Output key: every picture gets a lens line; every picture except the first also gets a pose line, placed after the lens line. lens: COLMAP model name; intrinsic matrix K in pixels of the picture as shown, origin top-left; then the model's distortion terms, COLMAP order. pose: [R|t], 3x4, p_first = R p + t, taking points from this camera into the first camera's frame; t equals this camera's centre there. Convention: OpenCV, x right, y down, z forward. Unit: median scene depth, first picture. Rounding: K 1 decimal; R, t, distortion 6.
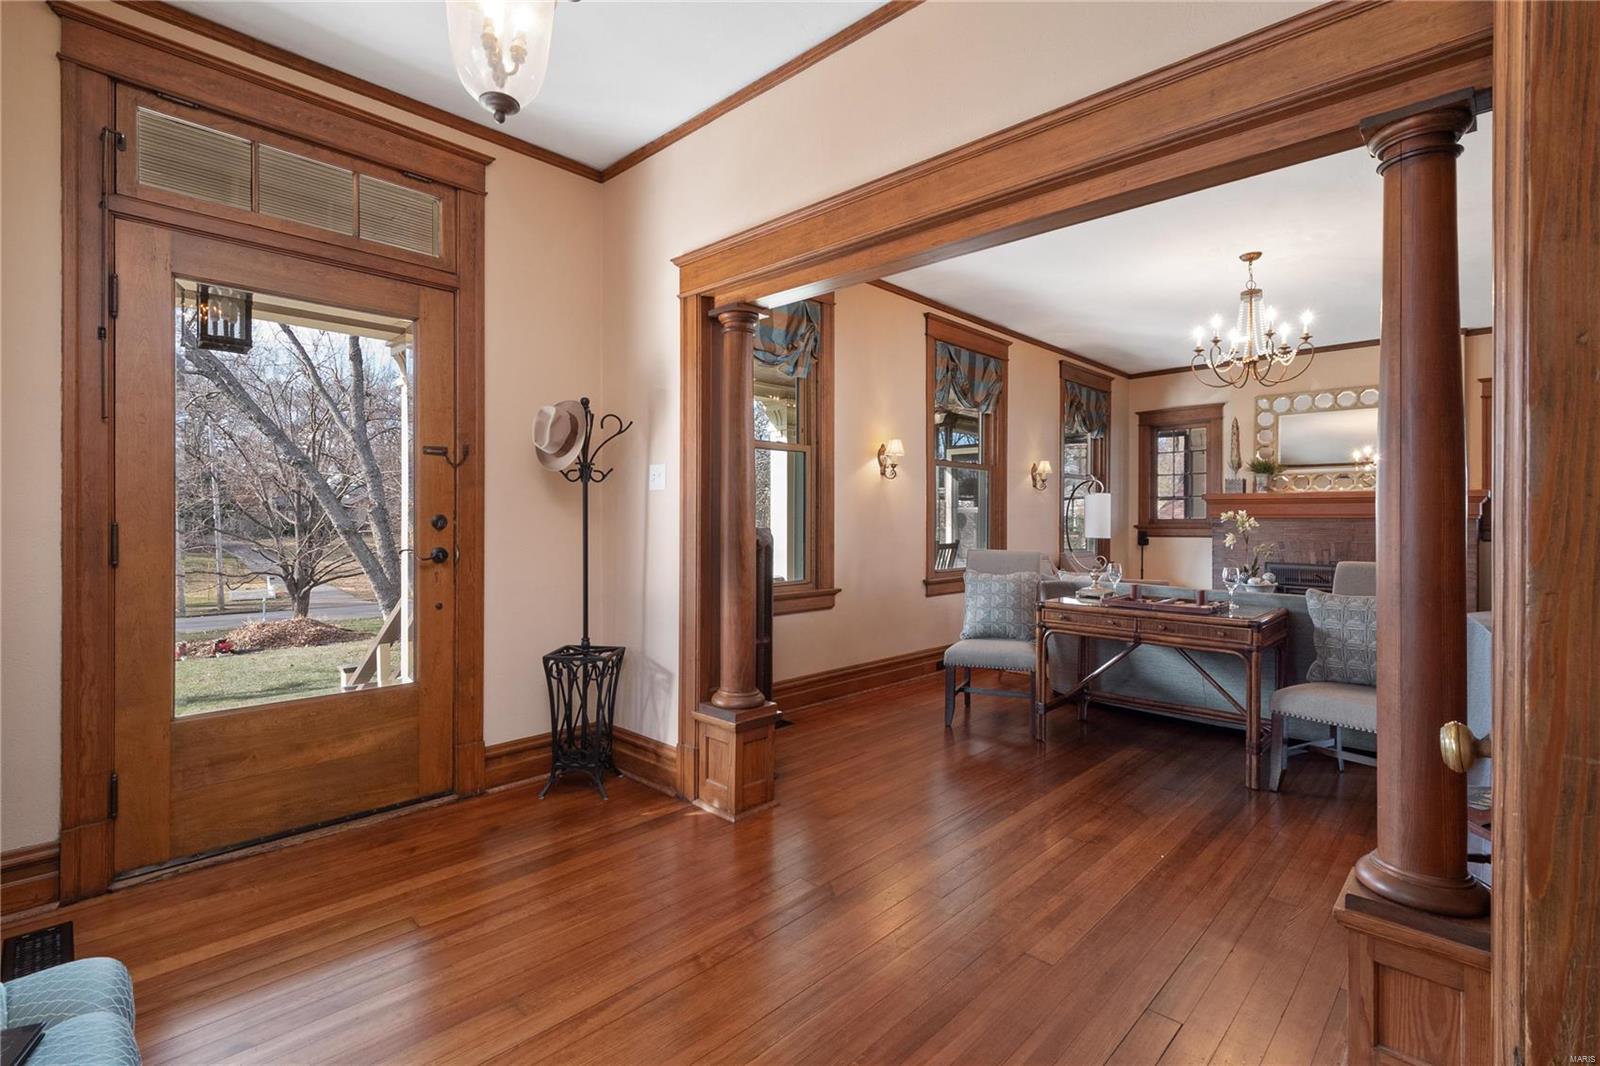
lens RADIAL K [[742.4, 0, 800.7], [0, 742.4, 523.4], [0, 0, 1]] dist [0.002699, -0.001513]
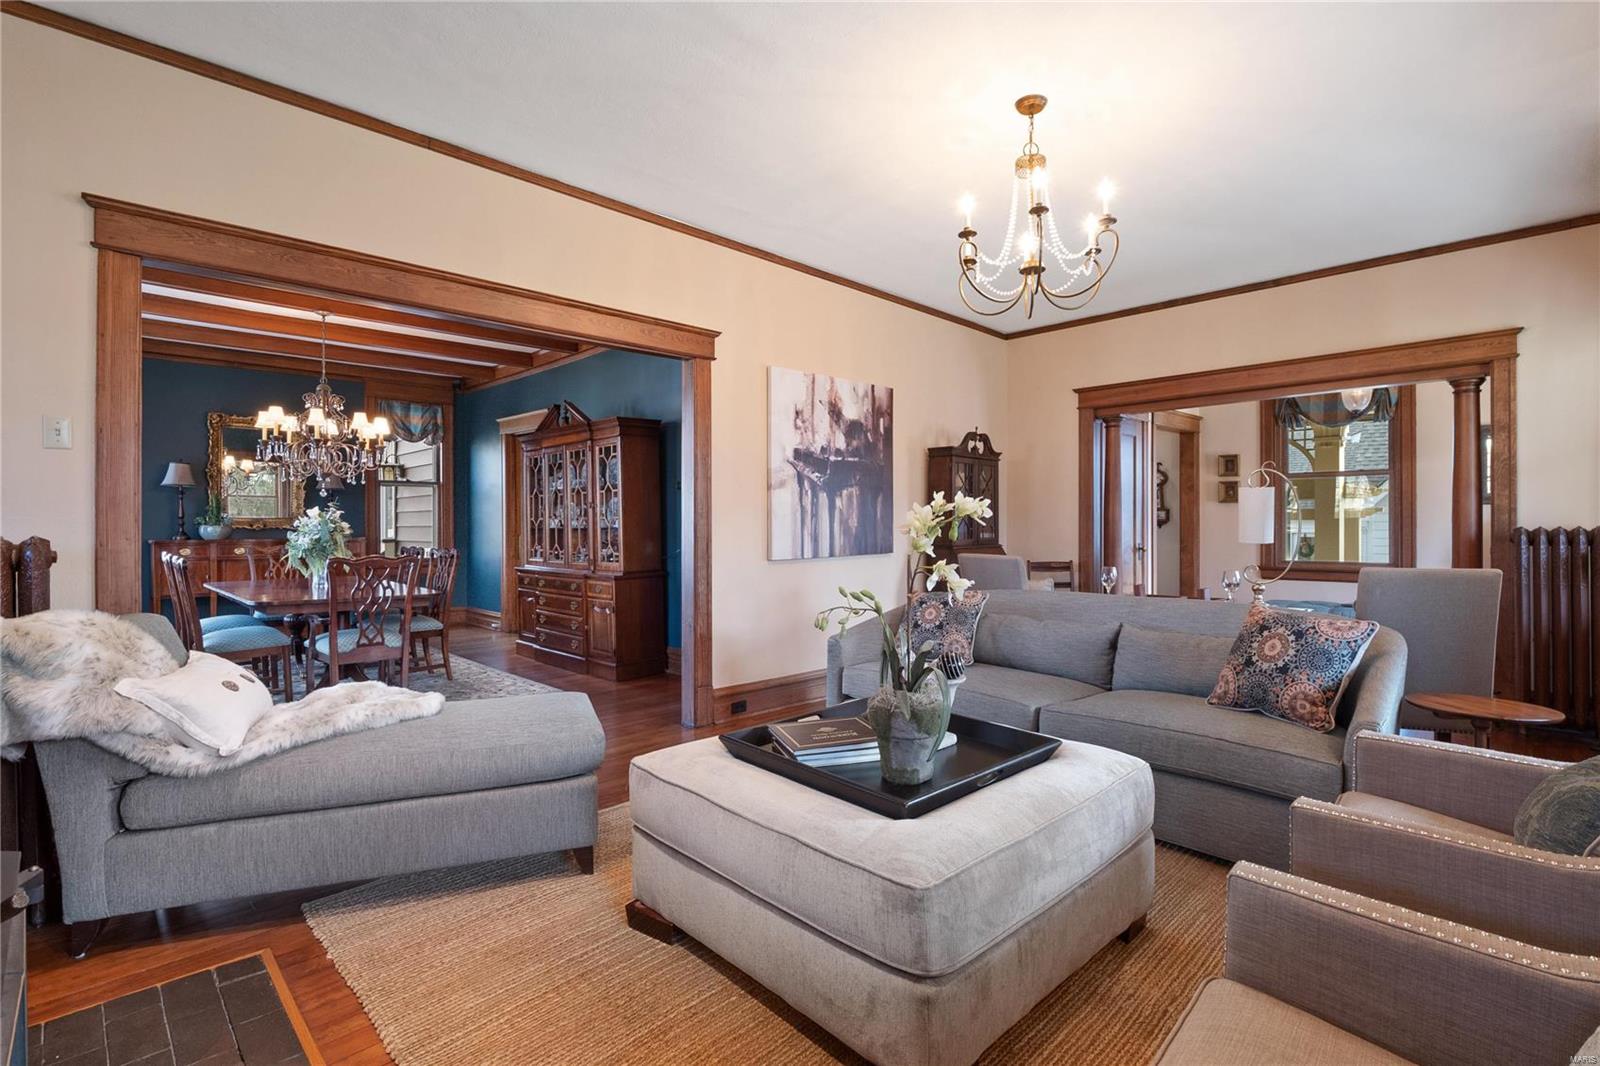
lens RADIAL K [[742.4, 0, 800.7], [0, 742.4, 523.4], [0, 0, 1]] dist [0.002699, -0.001513]
pose [[-0.999436, -0.001126, 0.033568, 0.718223], [-0.000801, 0.999953, 0.009702, -0.007926], [-0.033578, 0.009670, -0.999389, 1.512630]]
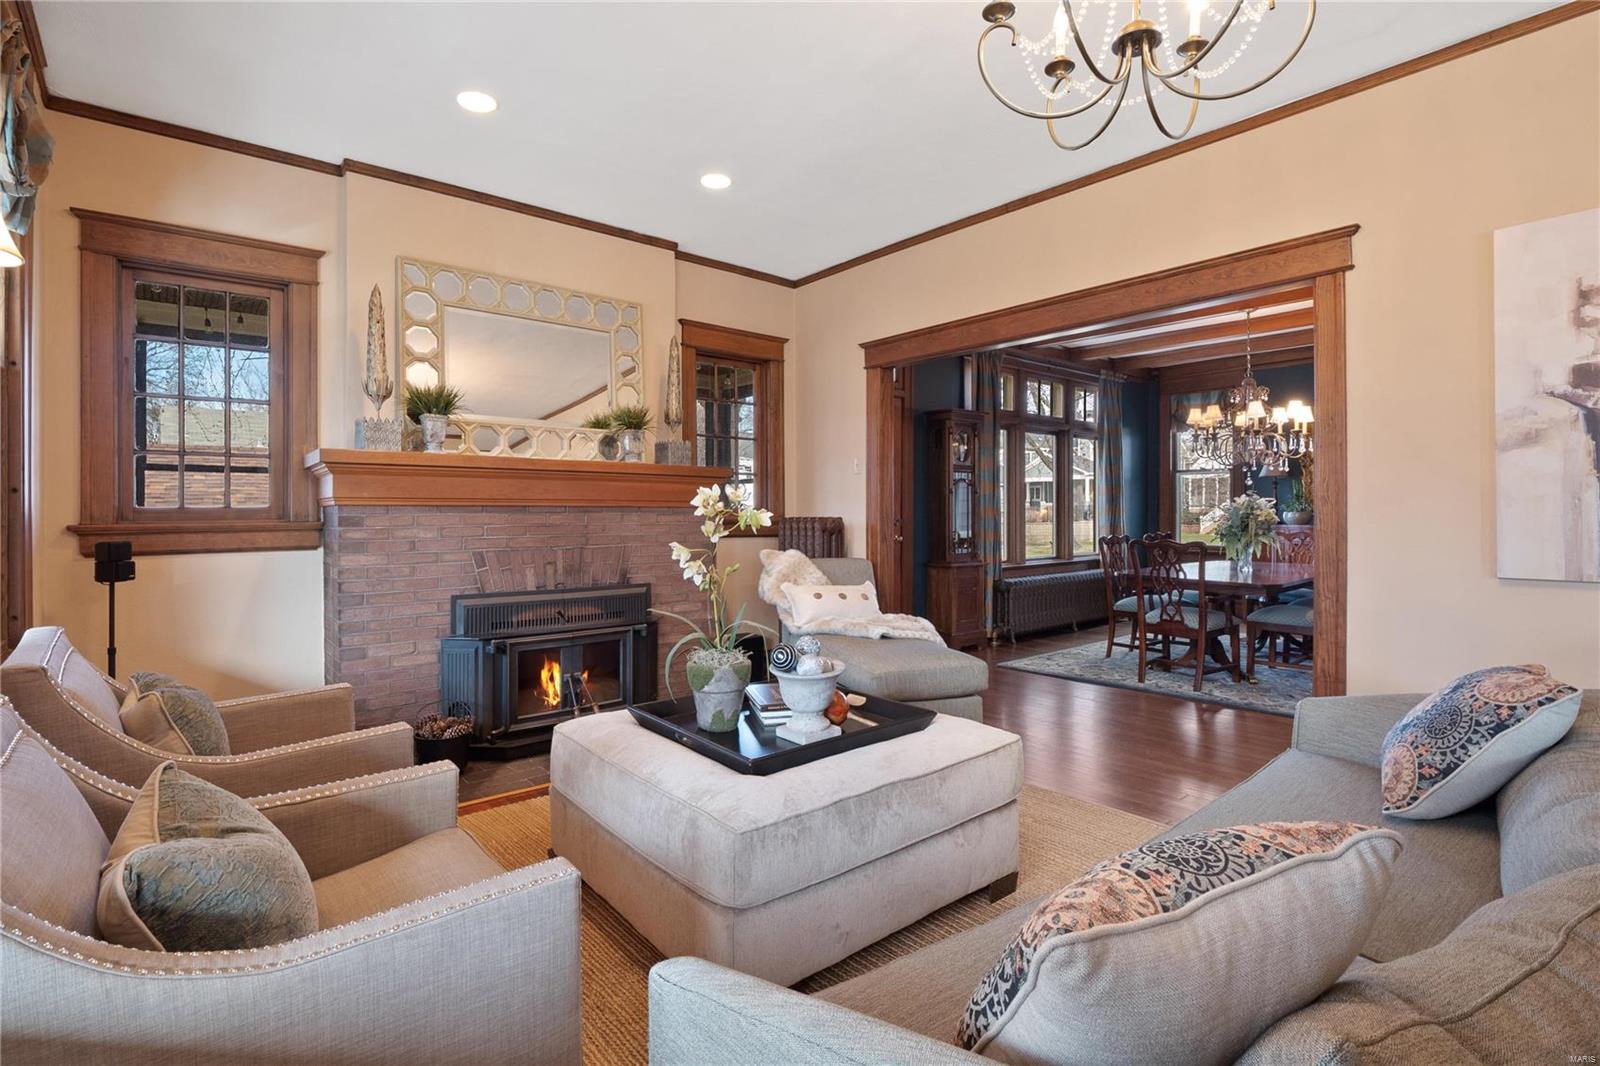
lens RADIAL K [[743.3, 0, 766.8], [0, 743.3, 507.6], [0, 0, 1]] dist [-0.002186, -0.000510]
pose [[0.123746, -0.000371, 0.992314, 0.238772], [0.008208, 0.999966, -0.000650, -0.006157], [-0.992280, 0.008226, 0.123745, 1.050675]]
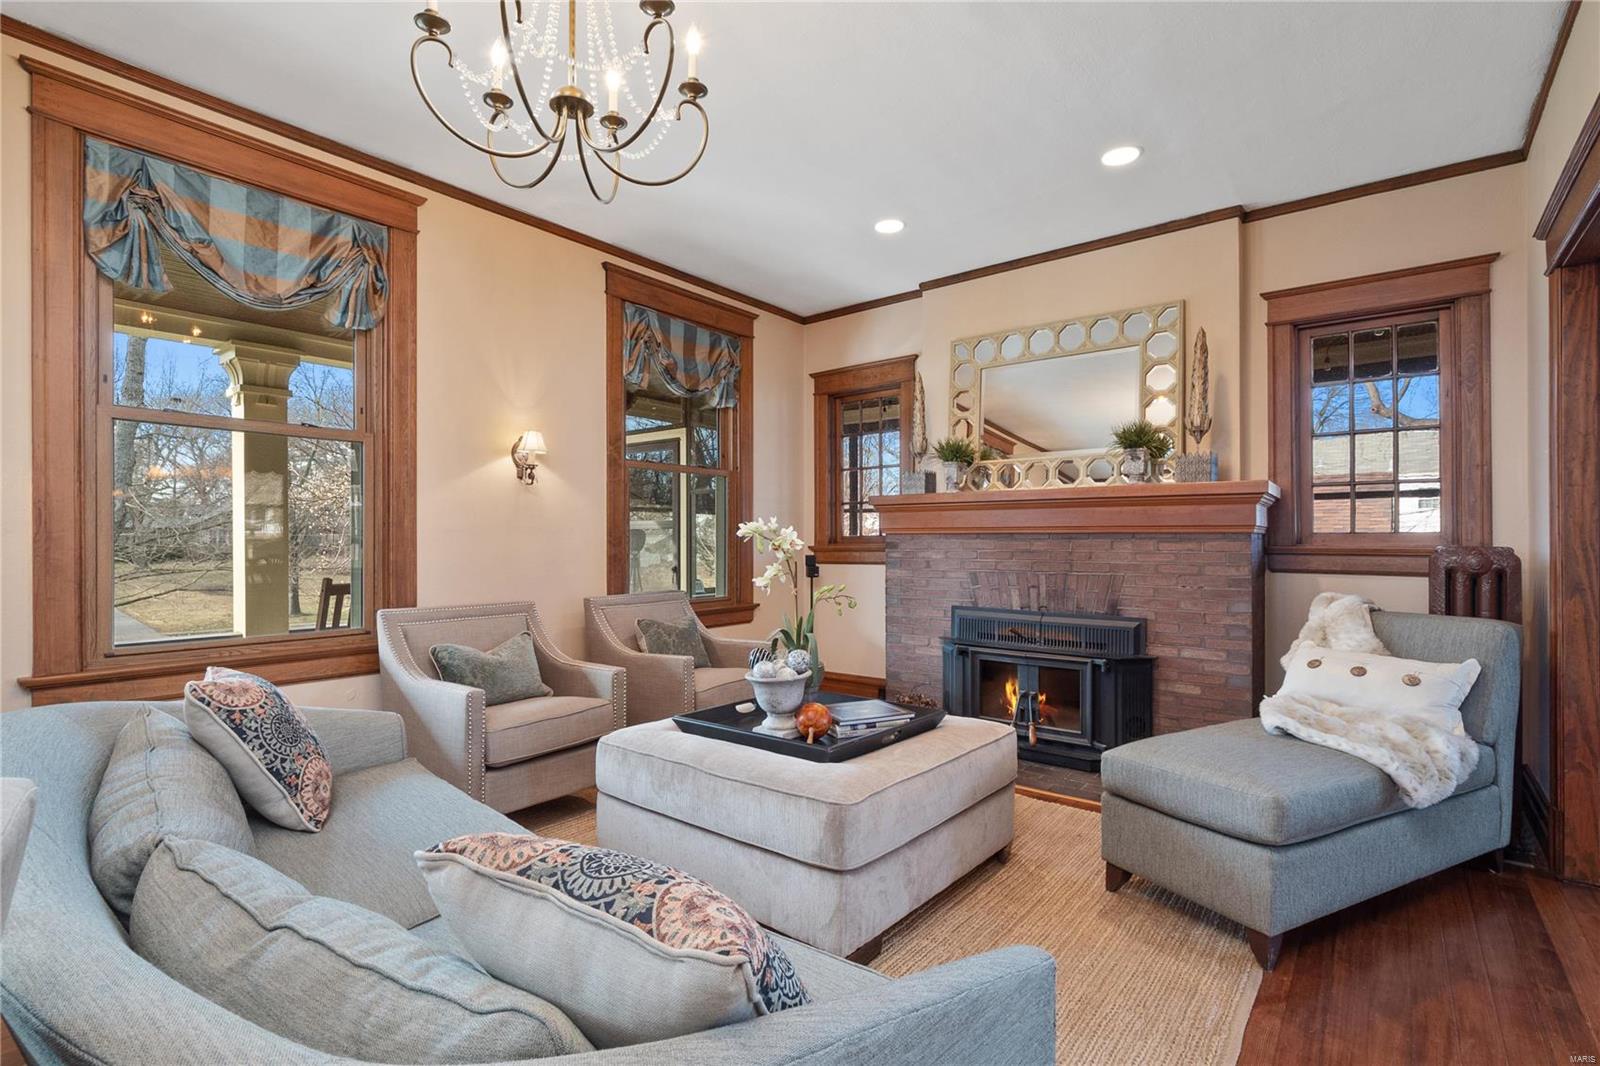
lens RADIAL K [[732.0, 0, 759.5], [0, 732.0, 546.7], [0, 0, 1]] dist [-0.021927, -0.000092]
pose [[0.996775, -0.004156, 0.080141, 0.600715], [0.003946, 0.999988, 0.002782, 0.001237], [-0.080152, -0.002457, 0.996780, 0.592652]]
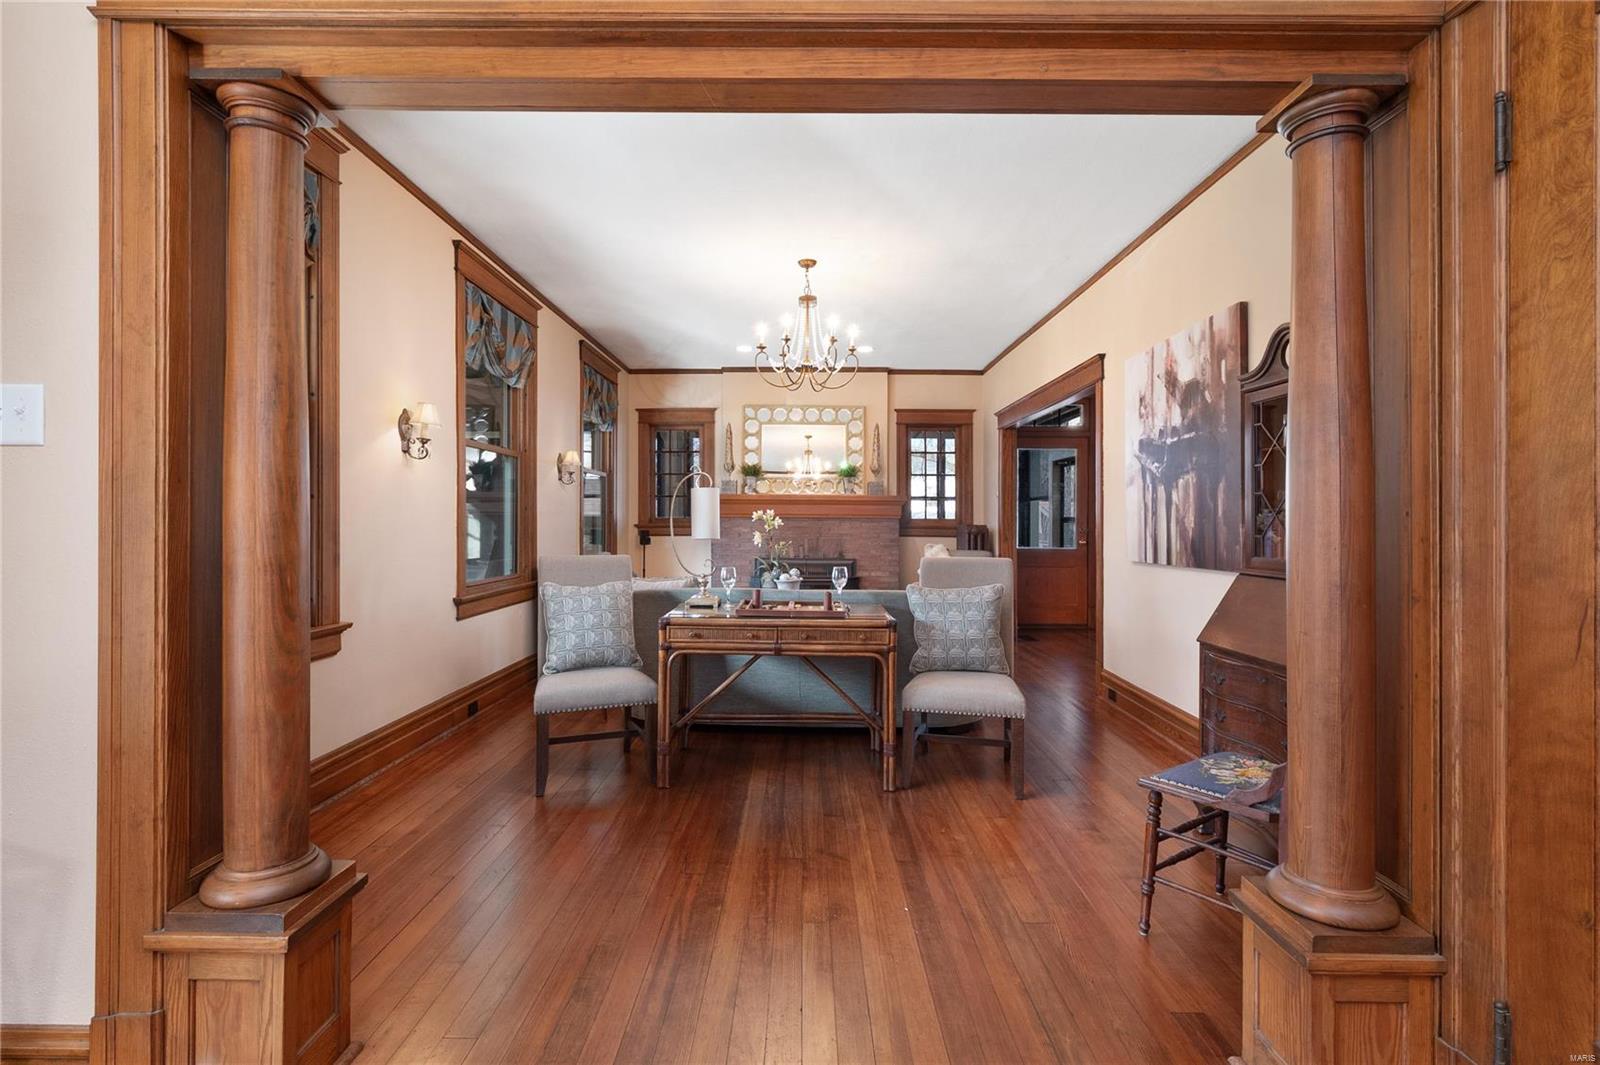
lens RADIAL K [[742.4, 0, 800.7], [0, 742.4, 522.9], [0, 0, 1]] dist [0.002699, -0.001513]
pose [[0.728279, -0.000847, 0.685280, -0.098879], [0.000923, 1.000000, 0.000255, 0.000724], [-0.685280, 0.000447, 0.728280, 0.236224]]
